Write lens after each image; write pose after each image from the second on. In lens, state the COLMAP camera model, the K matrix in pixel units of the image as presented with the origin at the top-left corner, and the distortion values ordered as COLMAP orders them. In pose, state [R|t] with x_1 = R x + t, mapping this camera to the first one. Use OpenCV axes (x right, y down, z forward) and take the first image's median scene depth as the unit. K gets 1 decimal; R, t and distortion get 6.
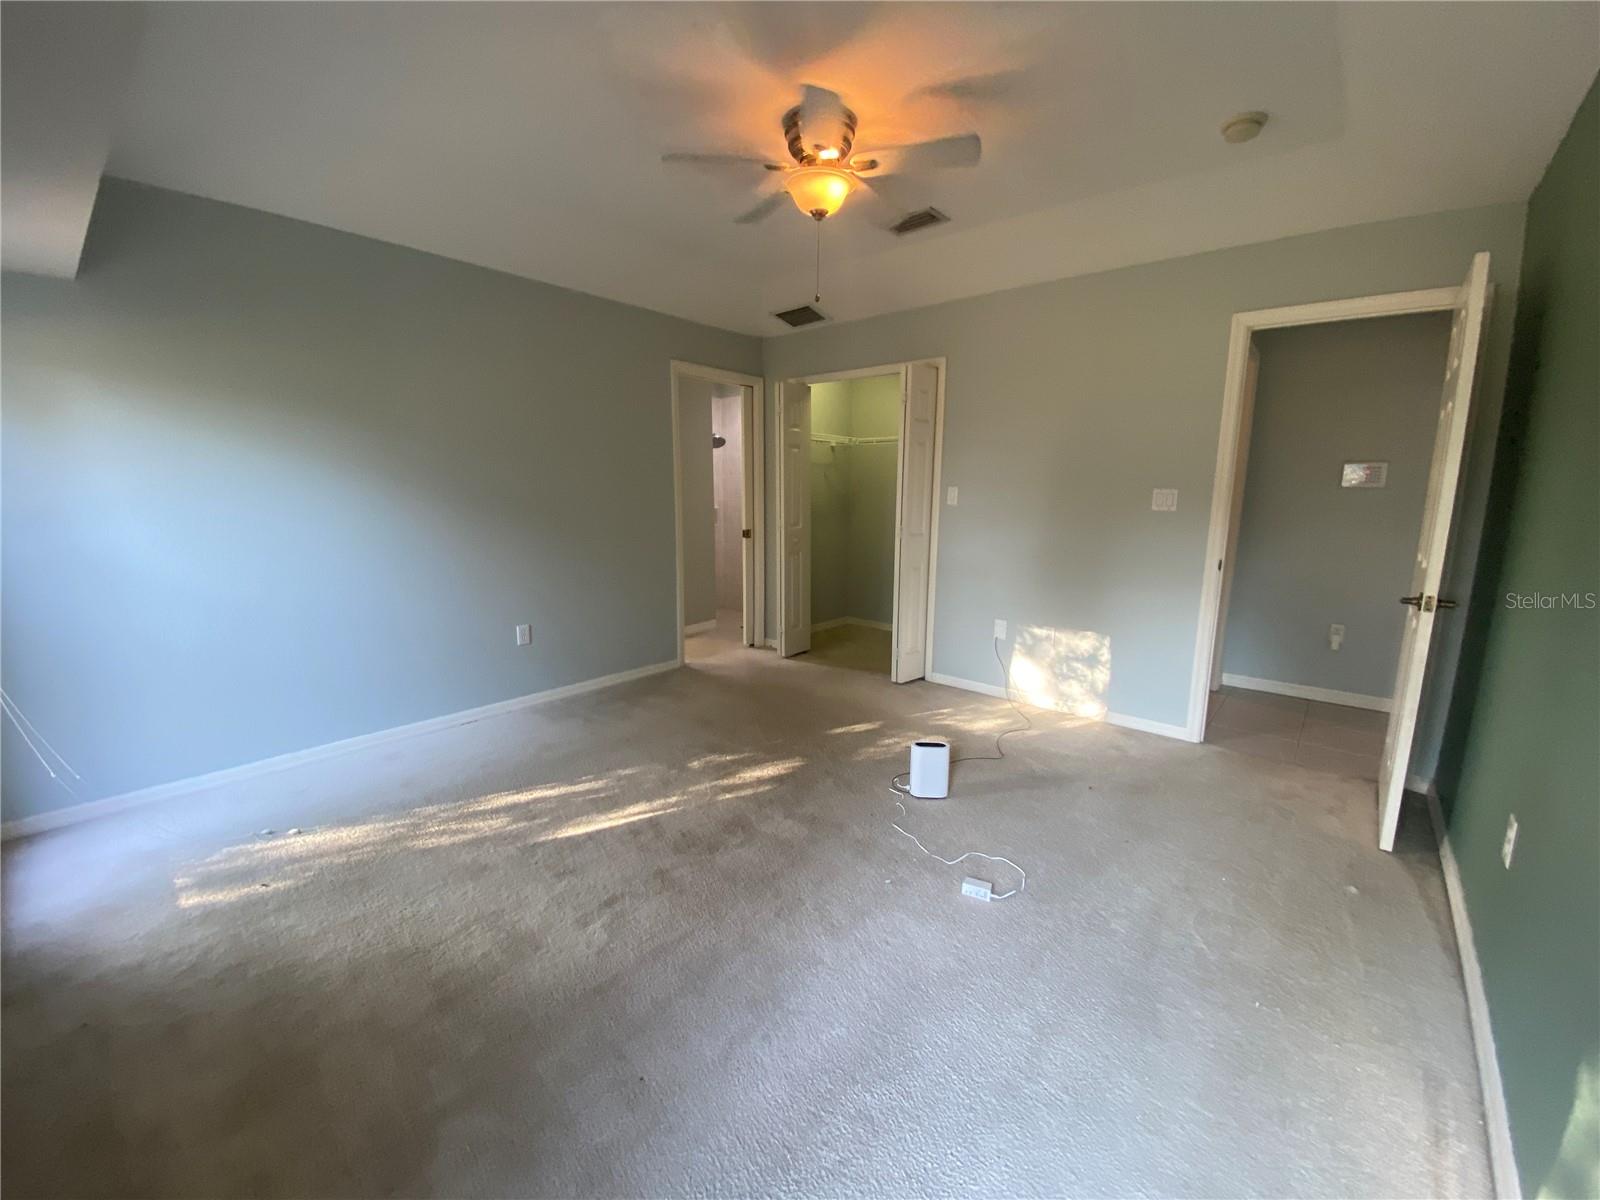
lens RADIAL K [[637.2, 0, 800.0], [0, 637.2, 600.0], [0, 0, 1]] dist [0.043222, -0.028776]
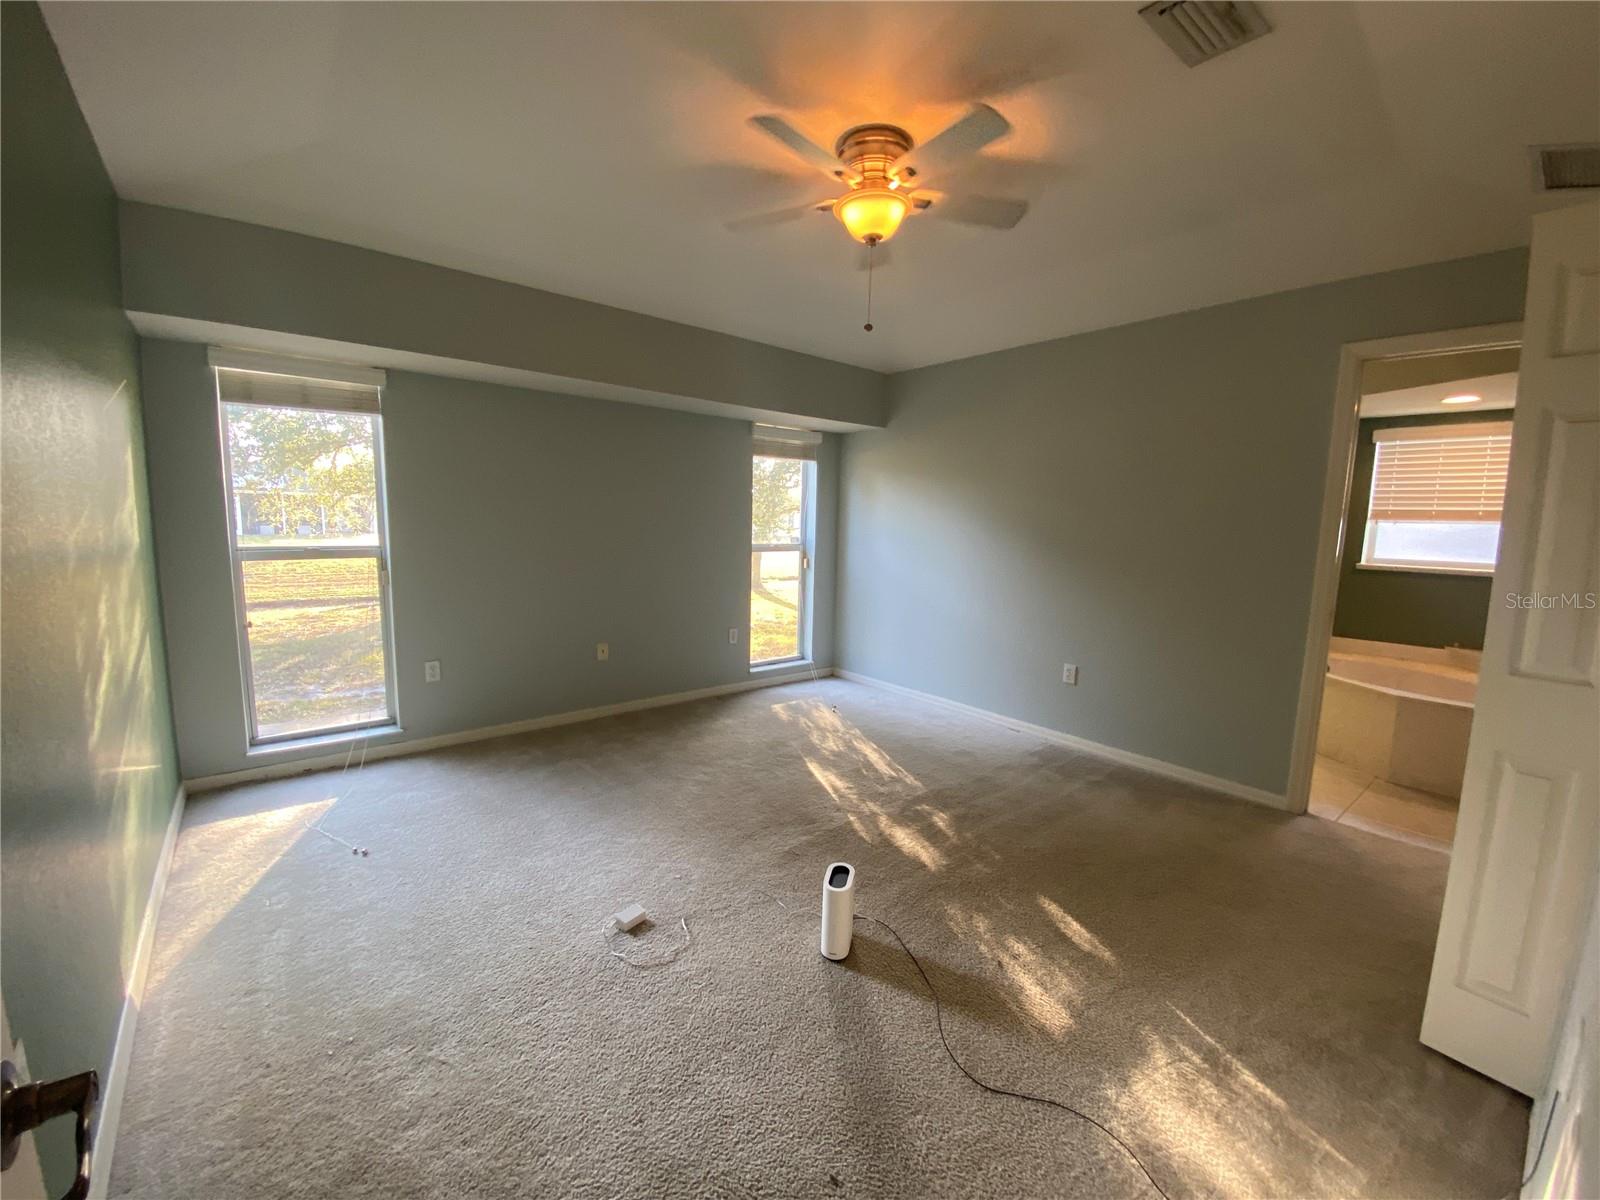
lens RADIAL K [[648.8, 0, 800.0], [0, 648.8, 600.0], [0, 0, 1]] dist [0.038945, -0.030977]
pose [[-0.177246, 0.112212, -0.977749, 0.727090], [-0.196741, 0.969386, 0.146917, -0.142668], [0.964301, 0.218403, -0.149743, 0.803378]]
